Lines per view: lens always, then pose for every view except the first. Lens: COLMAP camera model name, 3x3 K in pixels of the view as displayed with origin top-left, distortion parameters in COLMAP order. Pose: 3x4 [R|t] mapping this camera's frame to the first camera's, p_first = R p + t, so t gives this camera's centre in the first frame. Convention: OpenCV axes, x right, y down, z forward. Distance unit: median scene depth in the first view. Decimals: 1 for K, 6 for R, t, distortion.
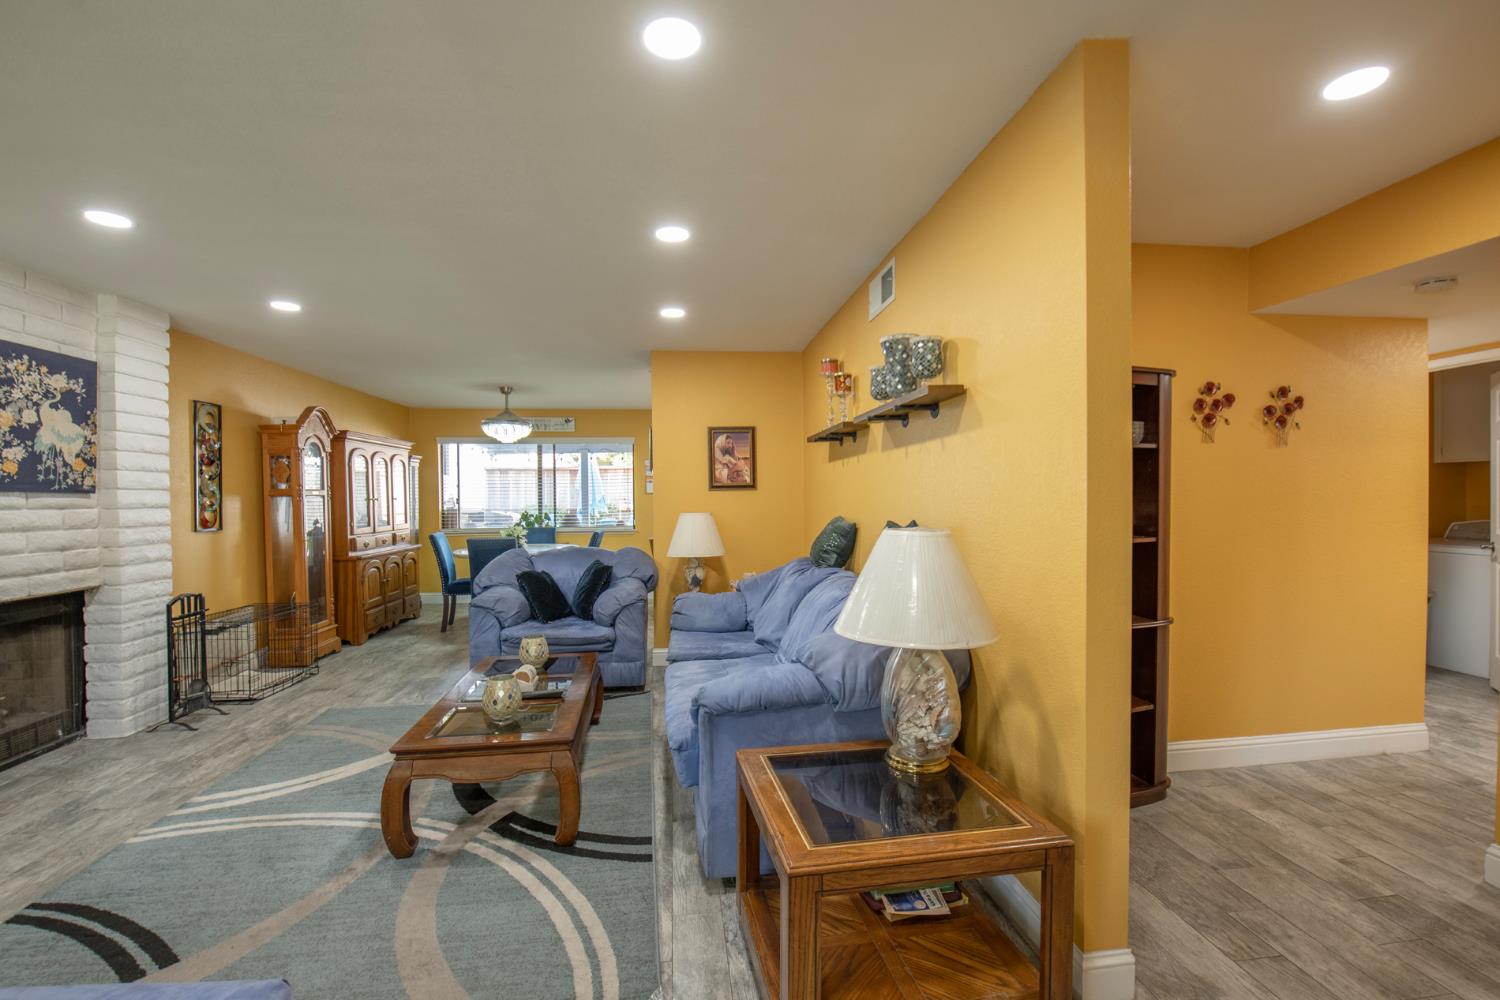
lens RADIAL K [[608.9, 0, 748.5], [0, 608.9, 503.4], [0, 0, 1]] dist [-0.000130, -0.000013]
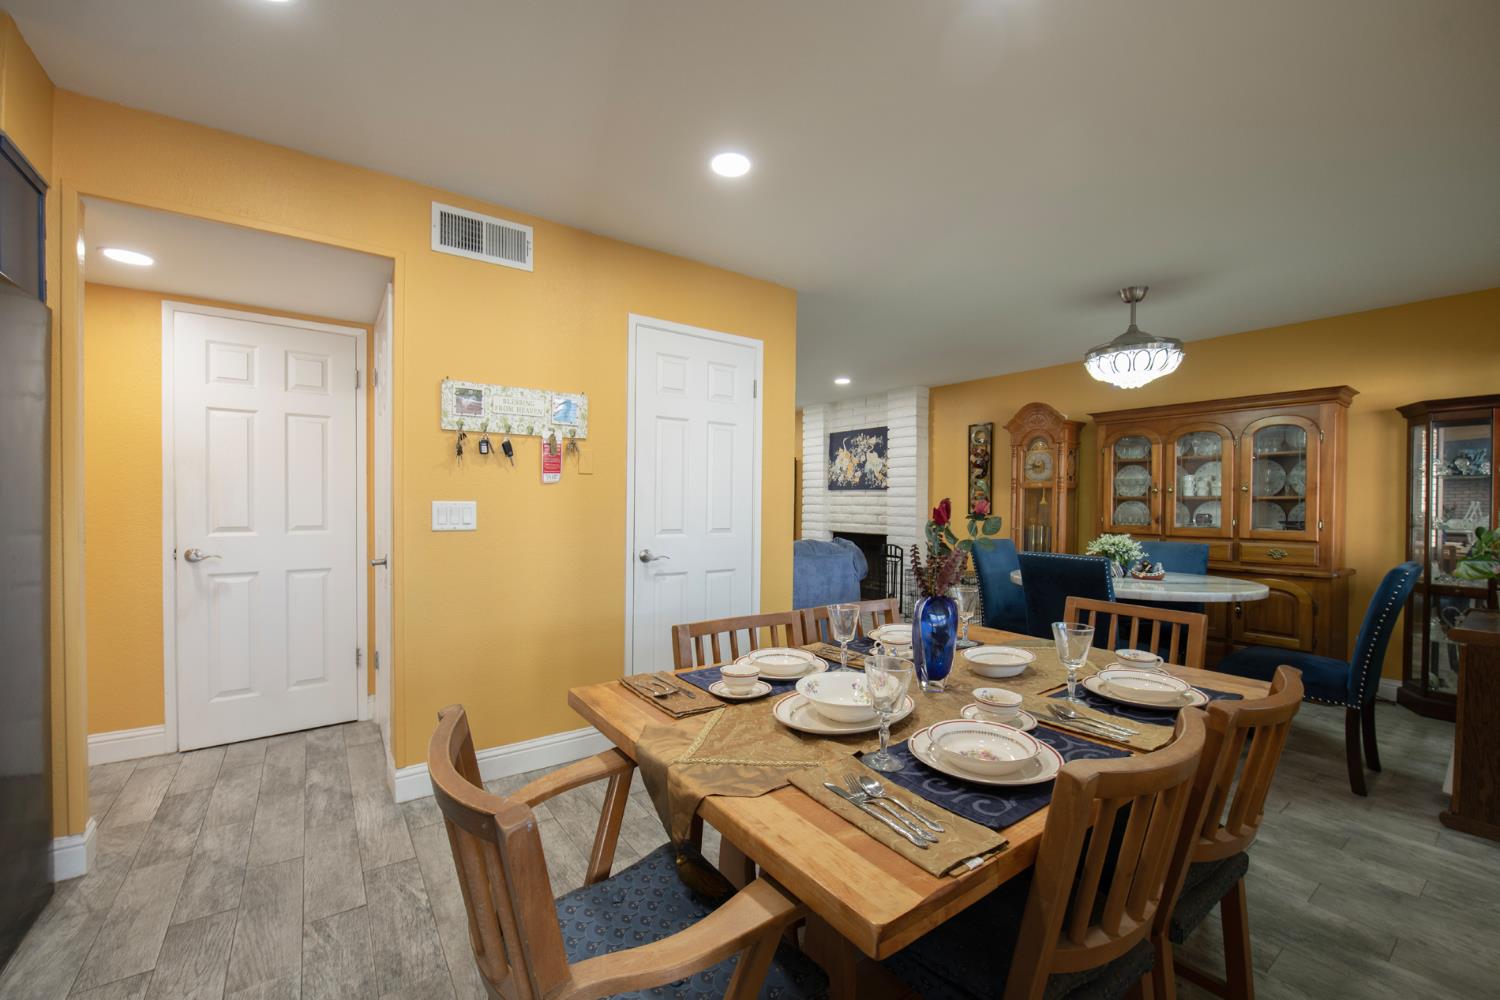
lens RADIAL K [[608.9, 0, 749.9], [0, 608.9, 504.4], [0, 0, 1]] dist [-0.000130, -0.000013]
pose [[-0.891639, 0.001666, -0.452744, 0.299665], [-0.006513, 0.999843, 0.016506, 0.003523], [0.452700, 0.017666, -0.891488, 2.779051]]
